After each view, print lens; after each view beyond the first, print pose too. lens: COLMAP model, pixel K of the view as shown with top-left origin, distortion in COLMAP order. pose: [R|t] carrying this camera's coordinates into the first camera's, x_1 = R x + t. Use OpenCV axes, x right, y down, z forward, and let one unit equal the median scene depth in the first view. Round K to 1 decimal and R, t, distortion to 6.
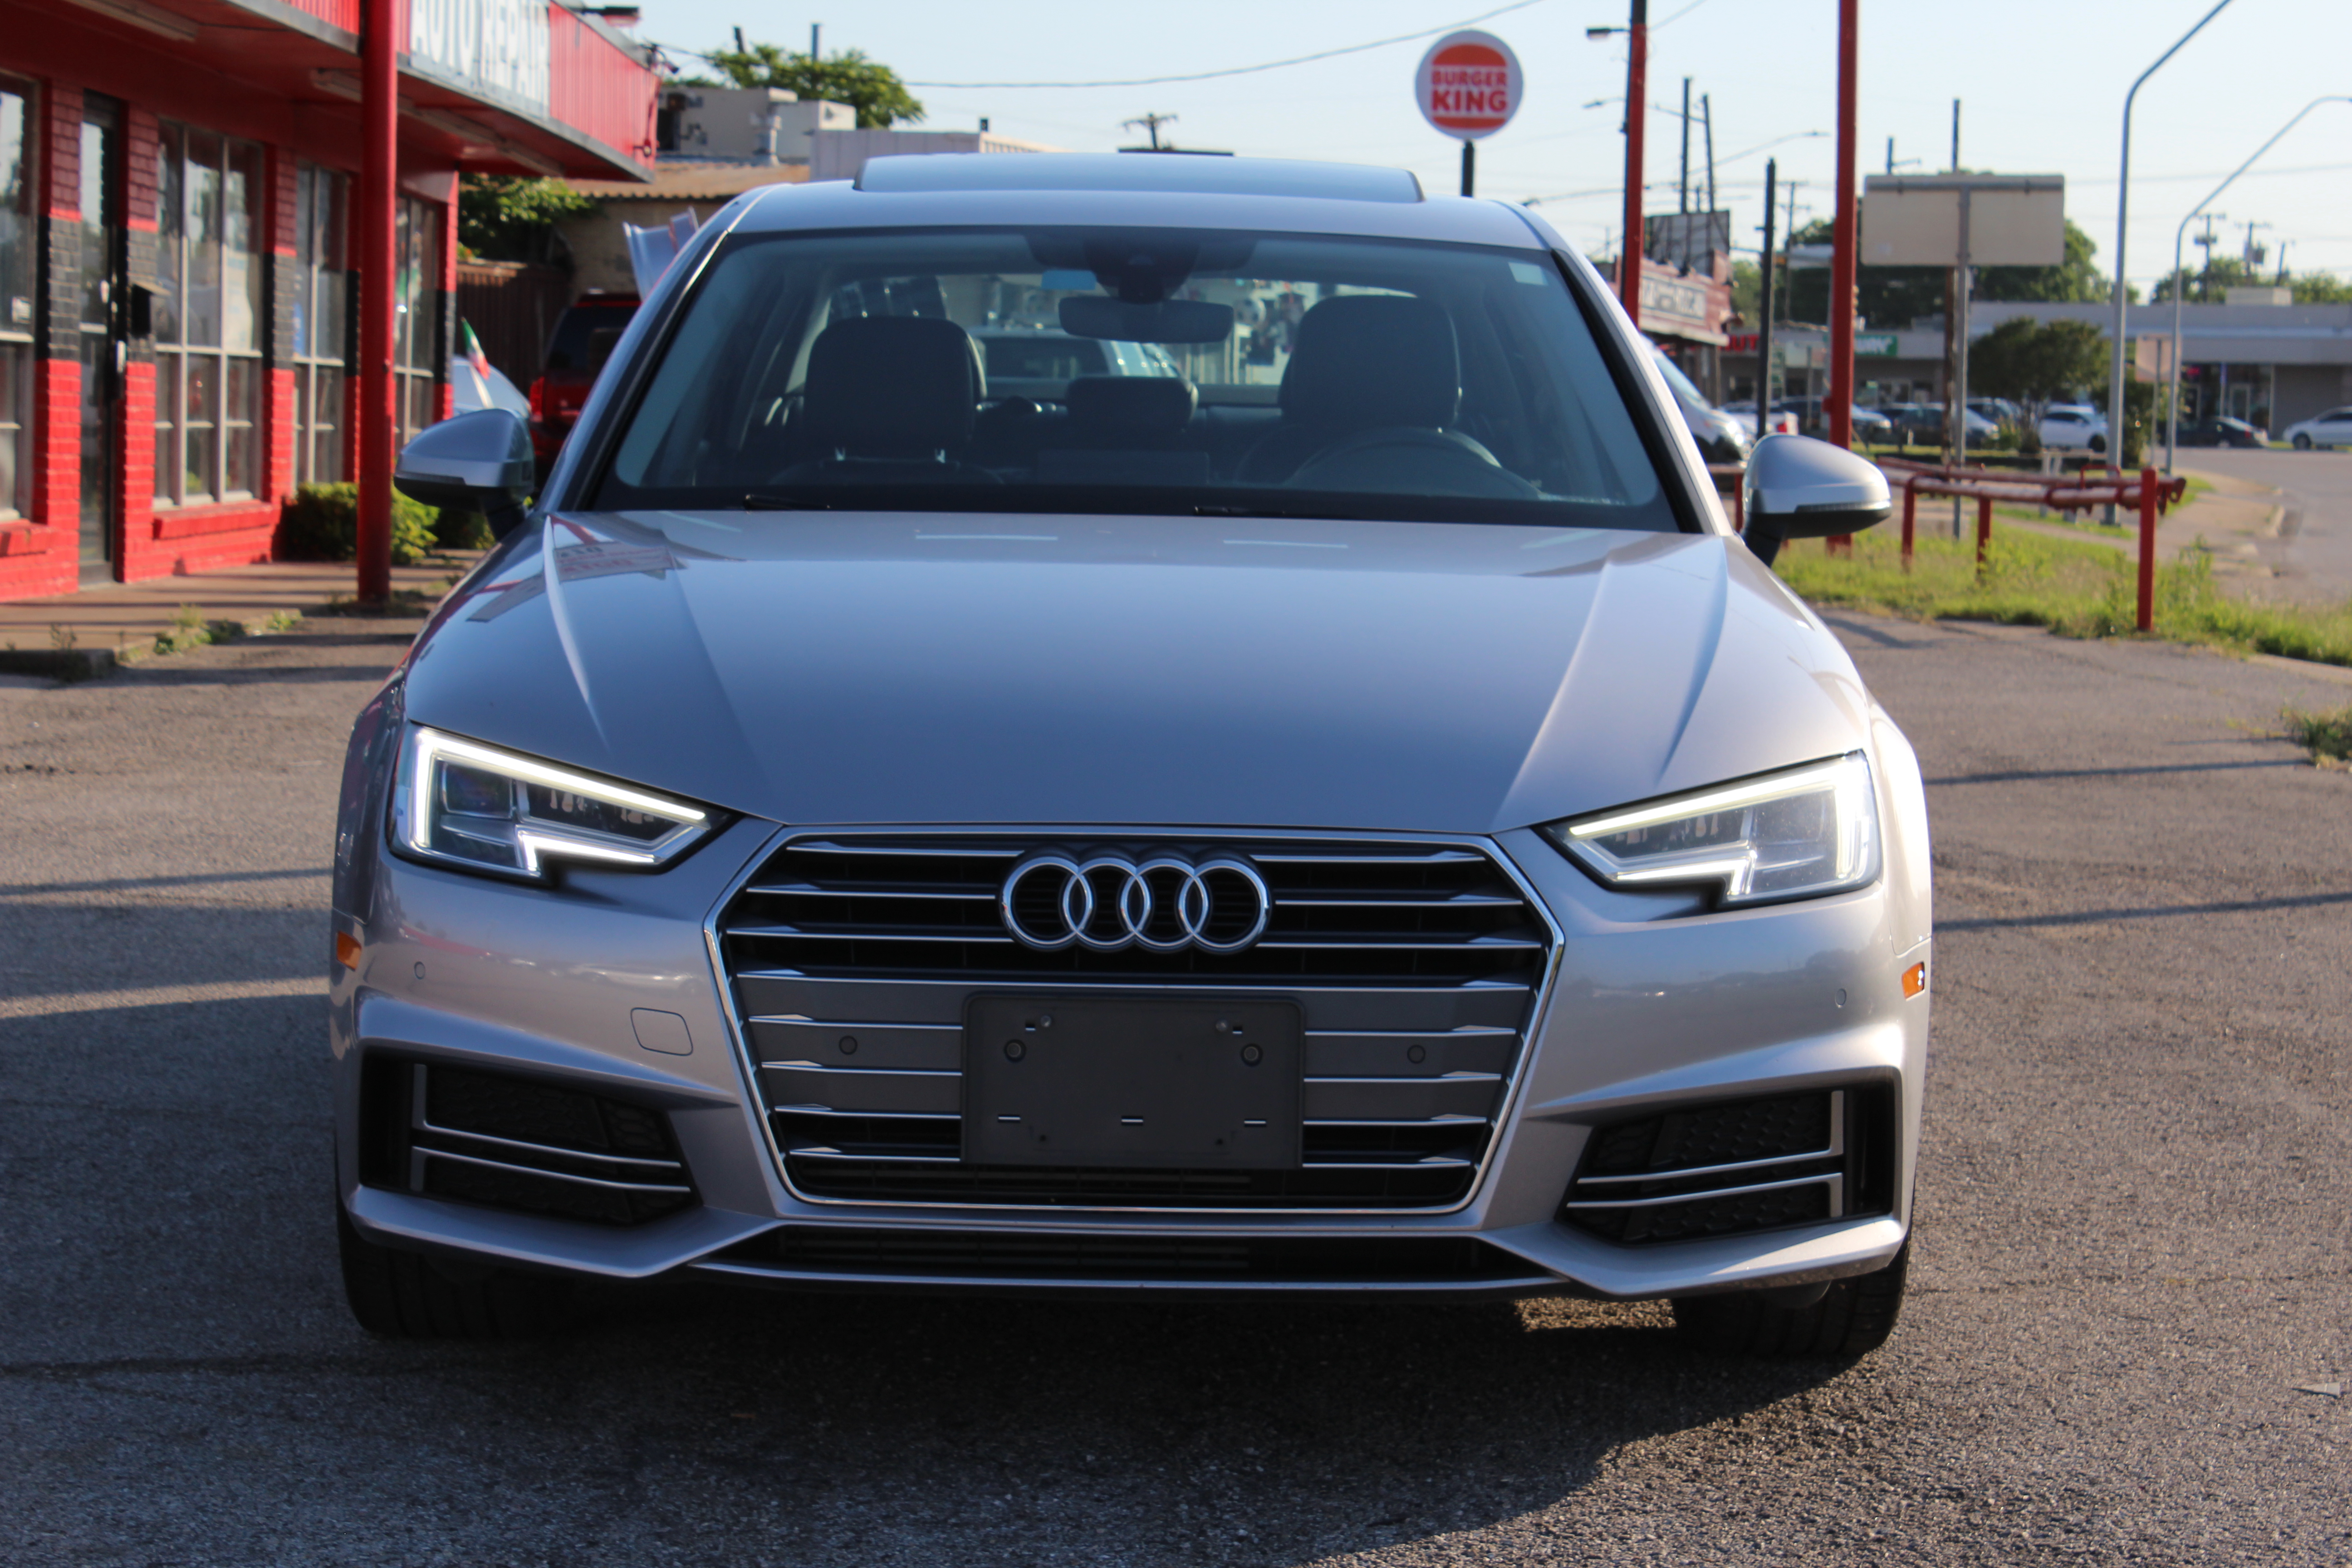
lens RADIAL K [[5282.9, 0, 1168.2], [0, 5282.9, 773.1], [0, 0, 1]] dist [0.091799, 0.000000]
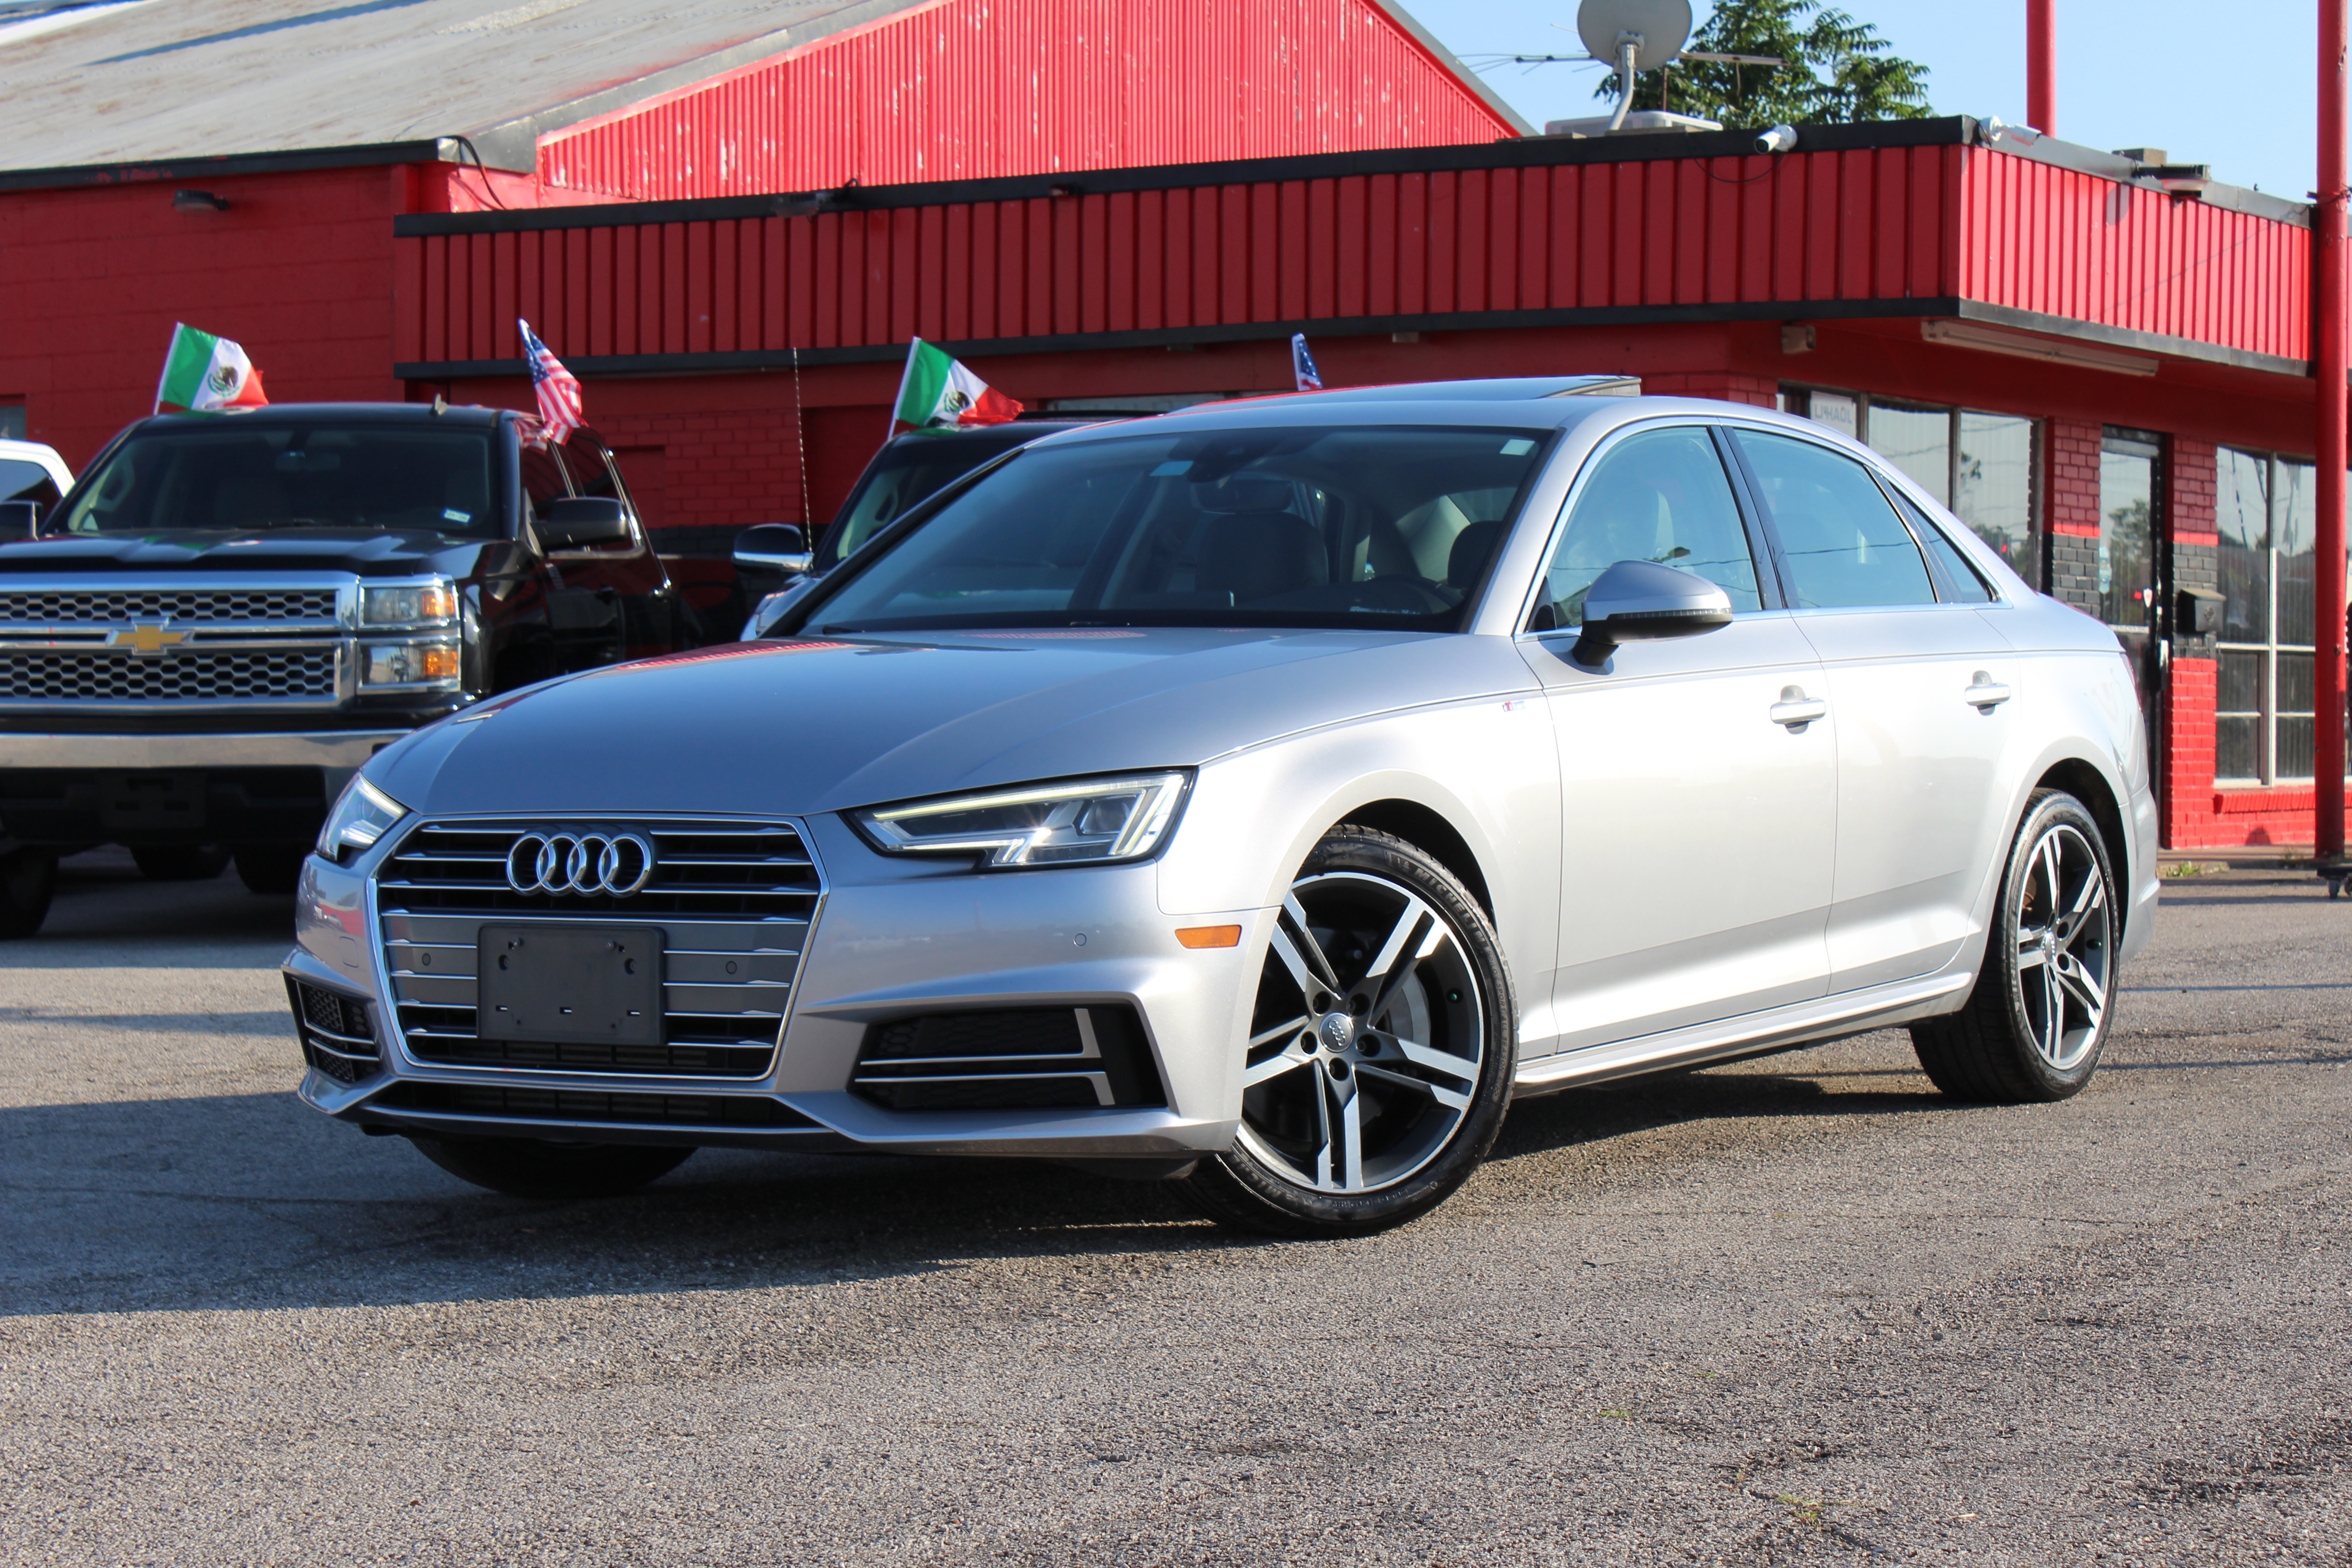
lens RADIAL K [[4890.3, 0, 1166.8], [0, 4890.3, 801.9], [0, 0, 1]] dist [0.073079, 0.000000]
pose [[0.838947, -0.014419, -0.544022, 0.665875], [-0.019820, 0.998176, -0.057022, 0.062874], [0.543852, 0.058621, 0.837131, -0.033353]]
